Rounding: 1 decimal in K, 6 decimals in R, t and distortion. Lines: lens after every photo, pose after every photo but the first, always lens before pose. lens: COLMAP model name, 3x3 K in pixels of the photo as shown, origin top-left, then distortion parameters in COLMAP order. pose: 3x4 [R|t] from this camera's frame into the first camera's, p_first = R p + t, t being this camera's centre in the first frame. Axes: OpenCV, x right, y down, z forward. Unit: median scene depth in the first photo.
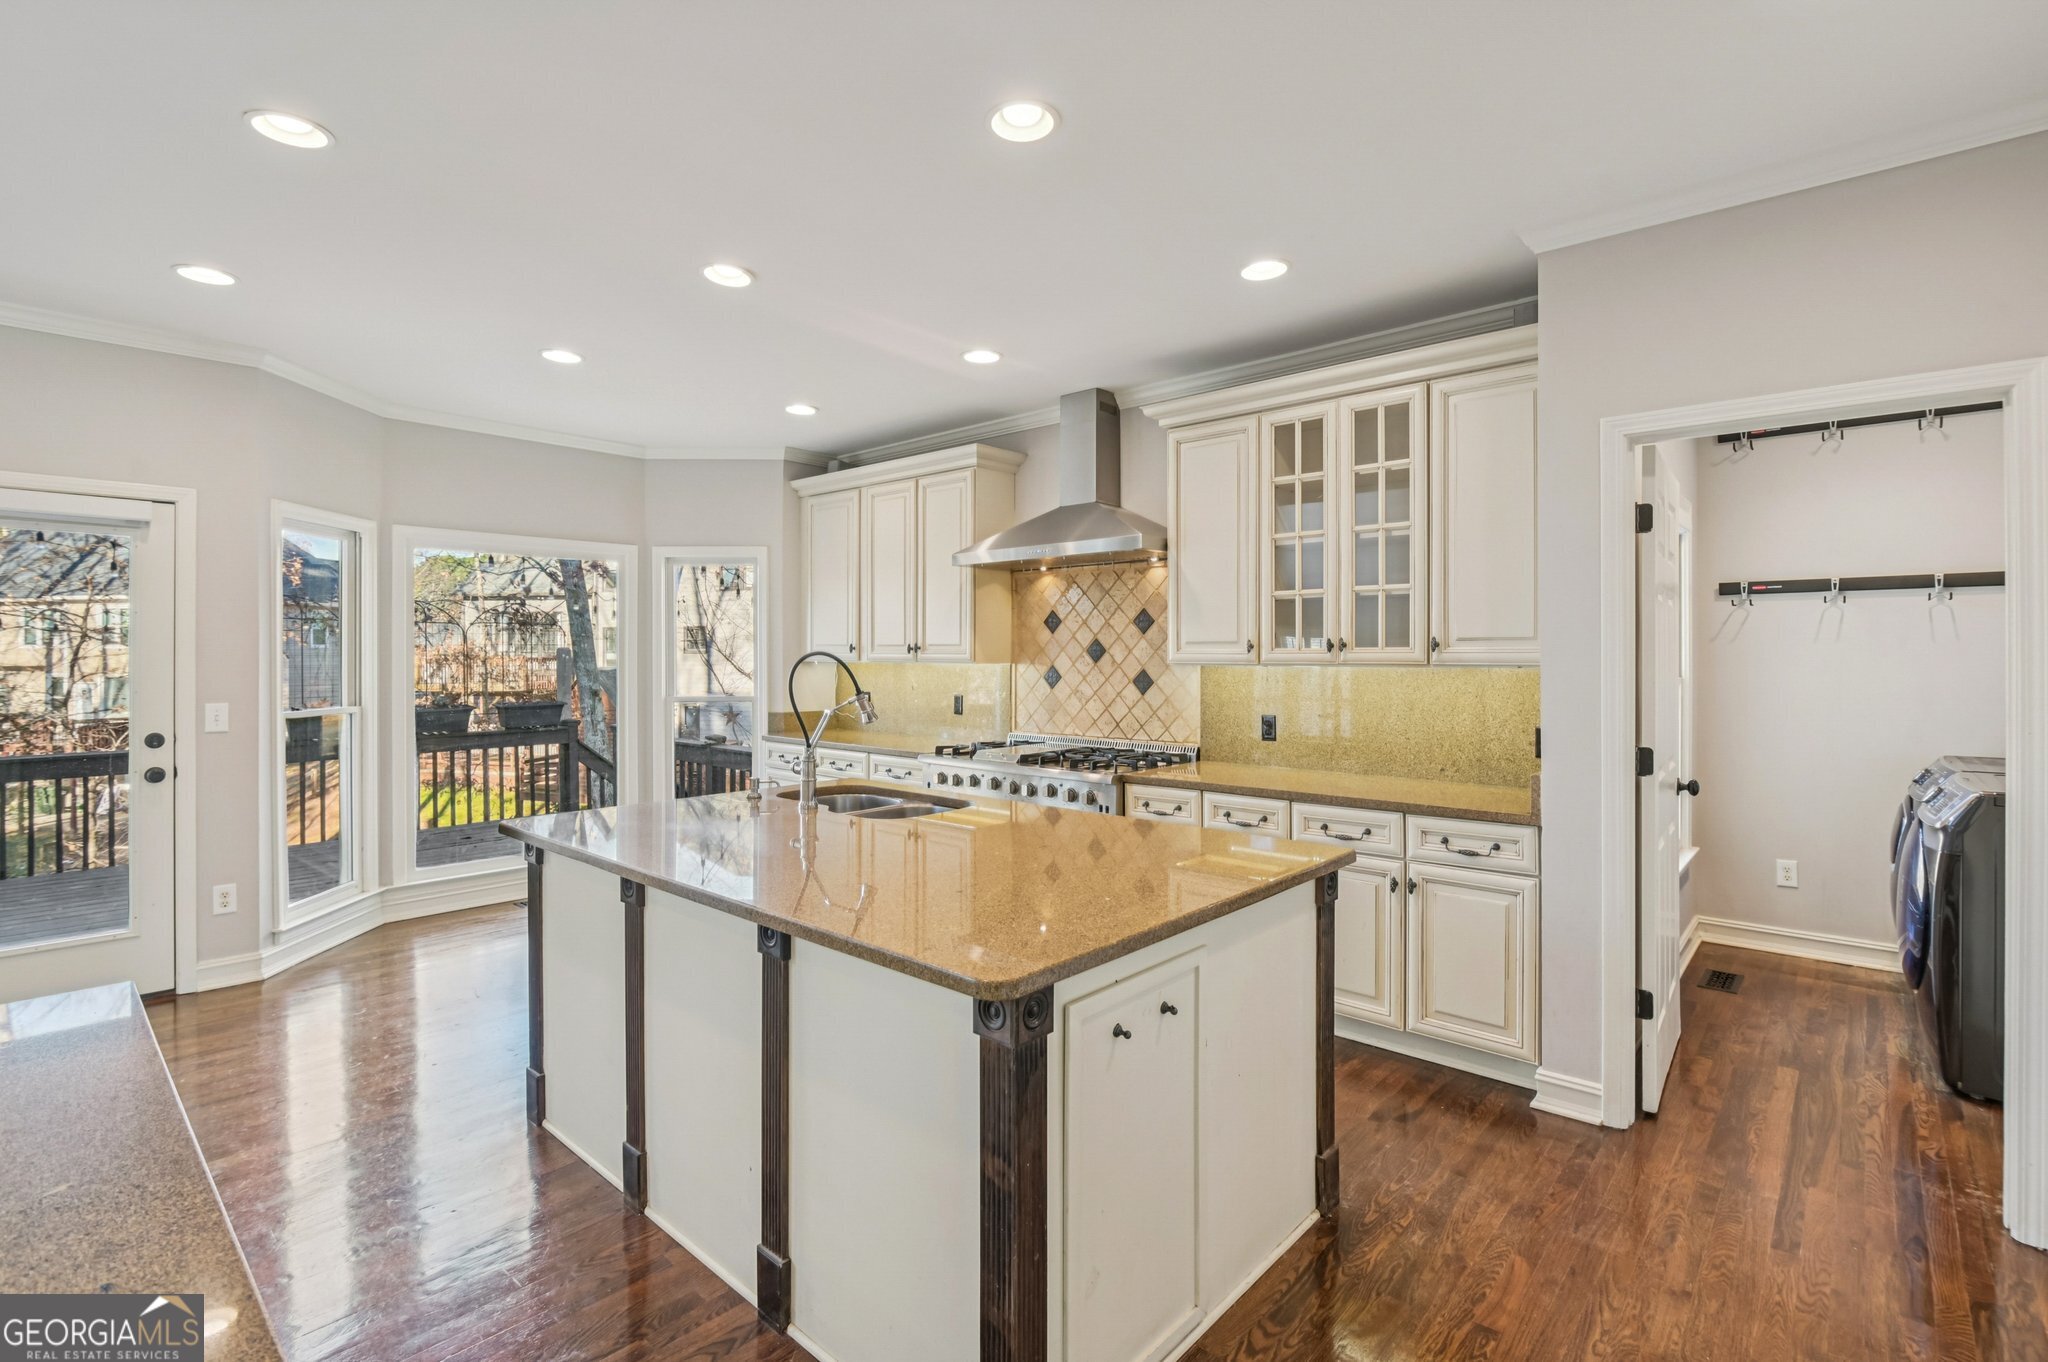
lens RADIAL K [[948.8, 0, 1014.1], [0, 948.8, 644.8], [0, 0, 1]] dist [-0.004207, -0.004111]
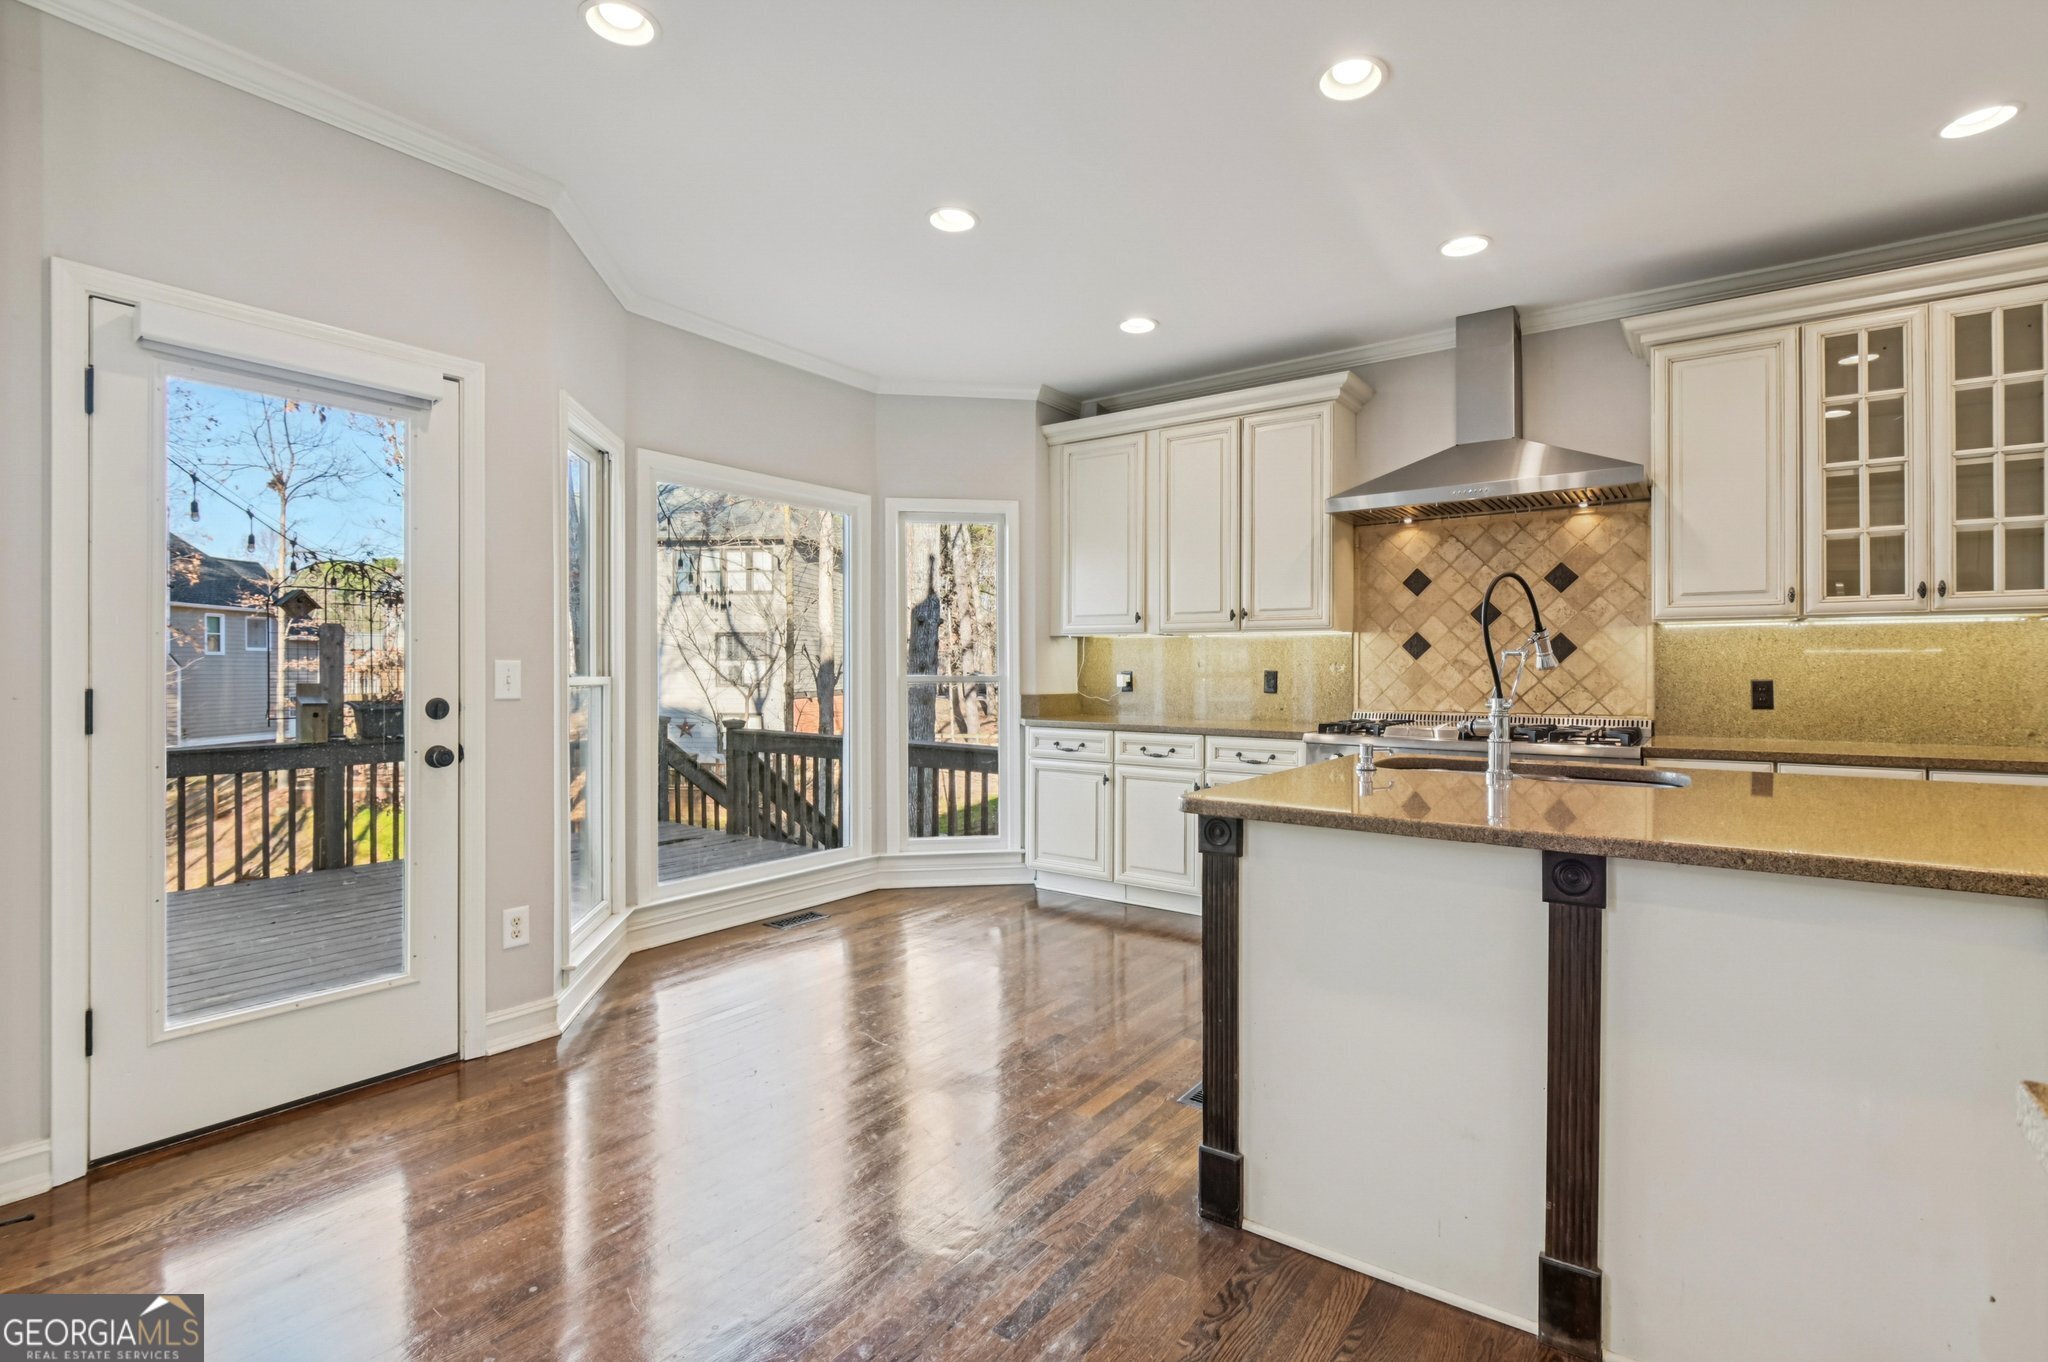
lens RADIAL K [[948.8, 0, 1025.6], [0, 948.8, 661.8], [0, 0, 1]] dist [-0.004207, -0.004111]
pose [[0.993989, 0.002164, 0.109463, -0.445164], [-0.002266, 0.999997, 0.000809, 0.052740], [-0.109461, -0.001052, 0.993991, 0.191243]]
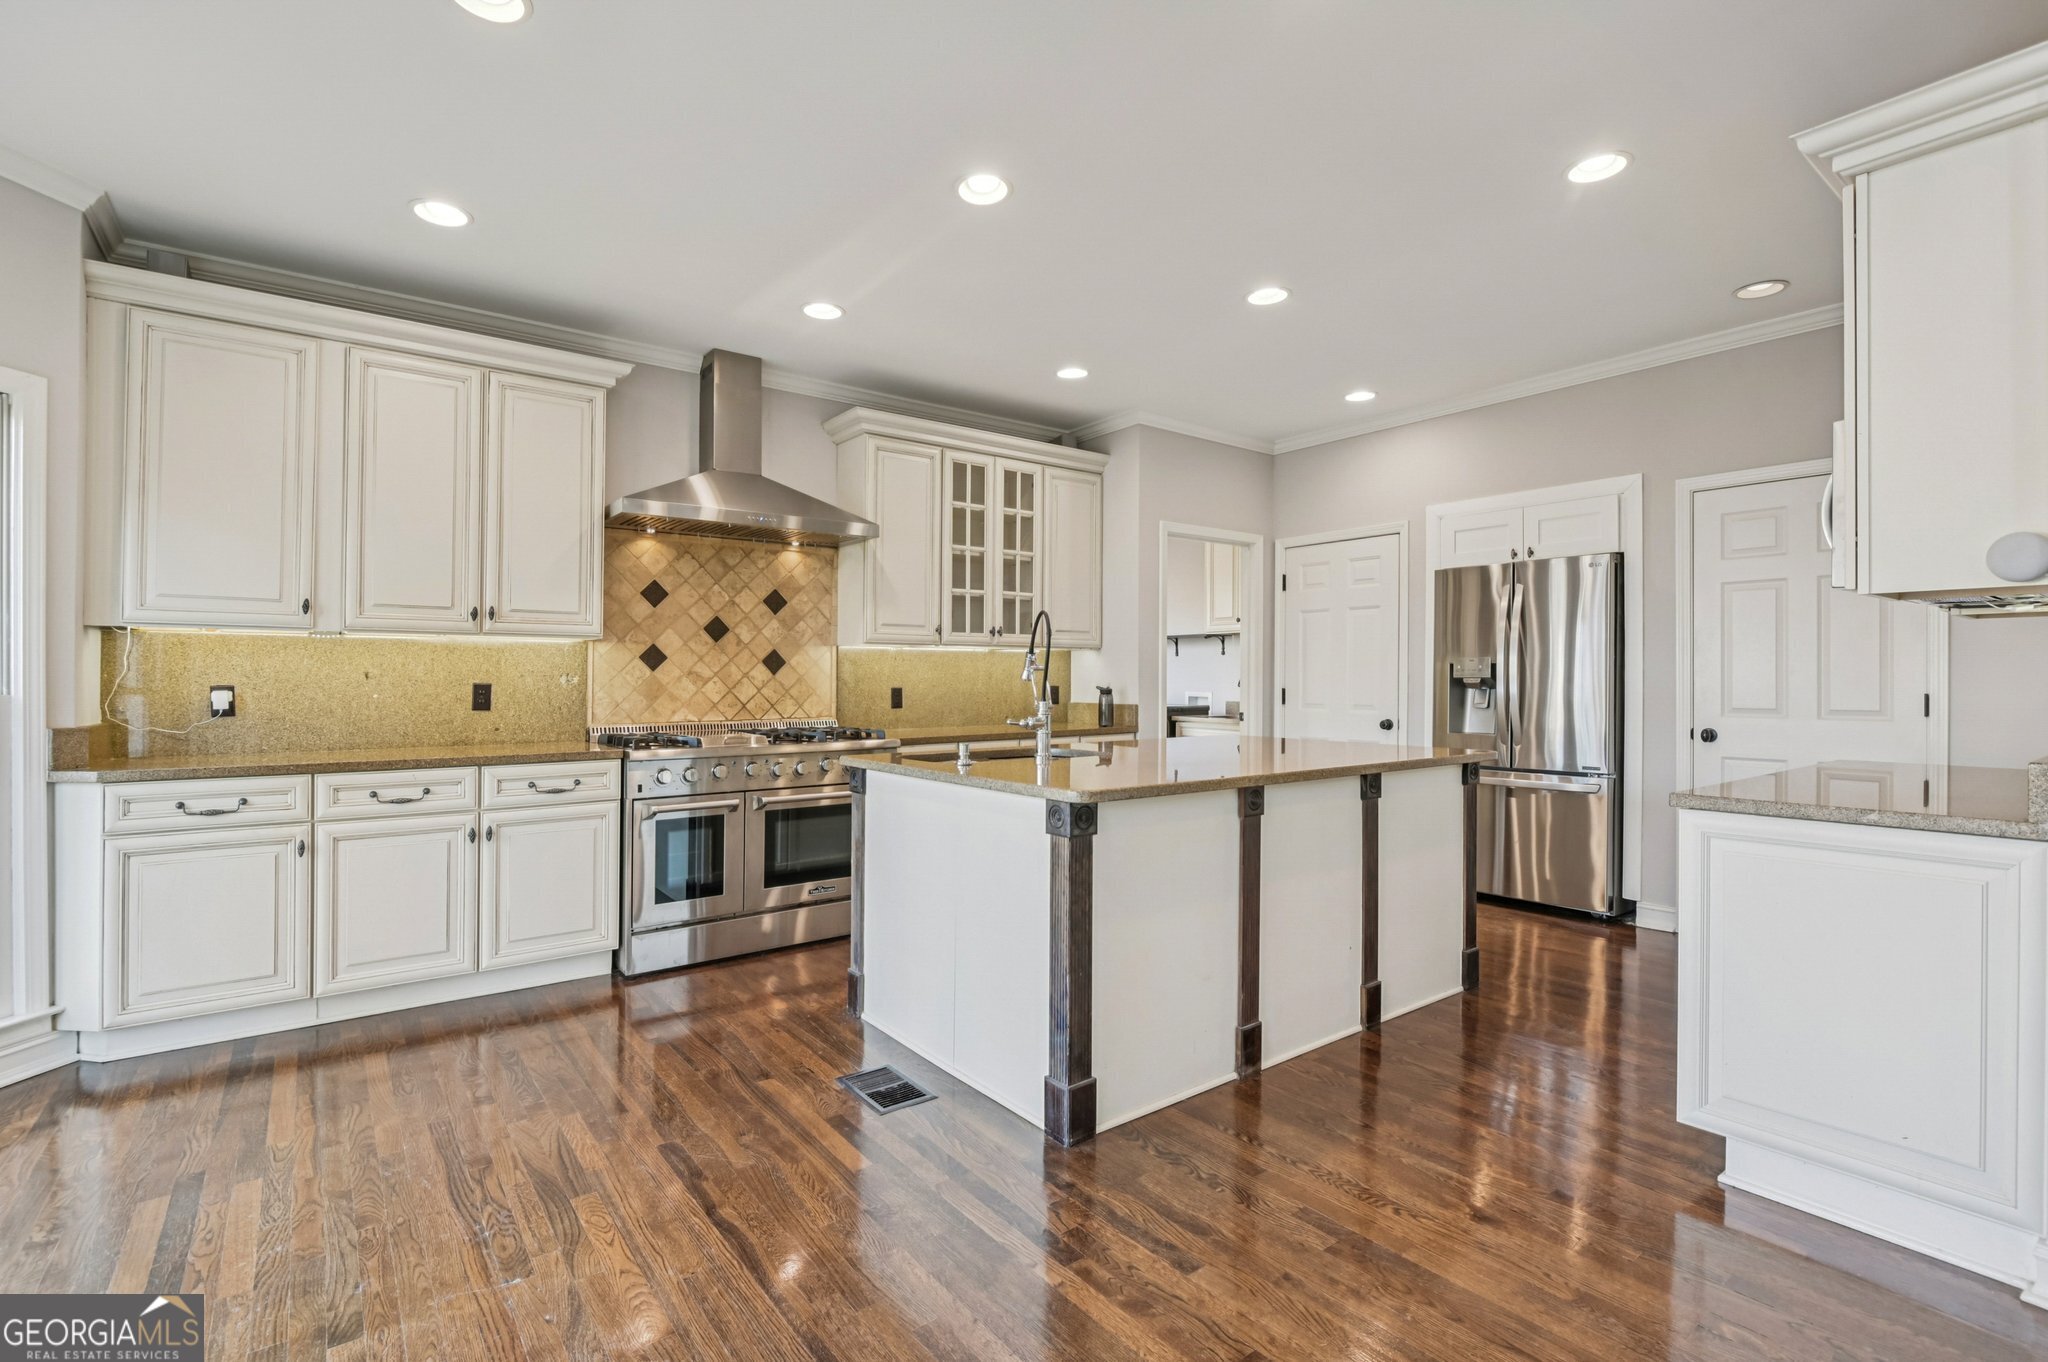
lens RADIAL K [[948.8, 0, 1052.2], [0, 948.8, 684.6], [0, 0, 1]] dist [-0.004207, -0.004111]
pose [[0.152048, -0.006189, 0.988354, -0.824902], [-0.005978, 0.999956, 0.007181, 0.054541], [-0.988355, -0.007000, 0.152004, 0.550536]]
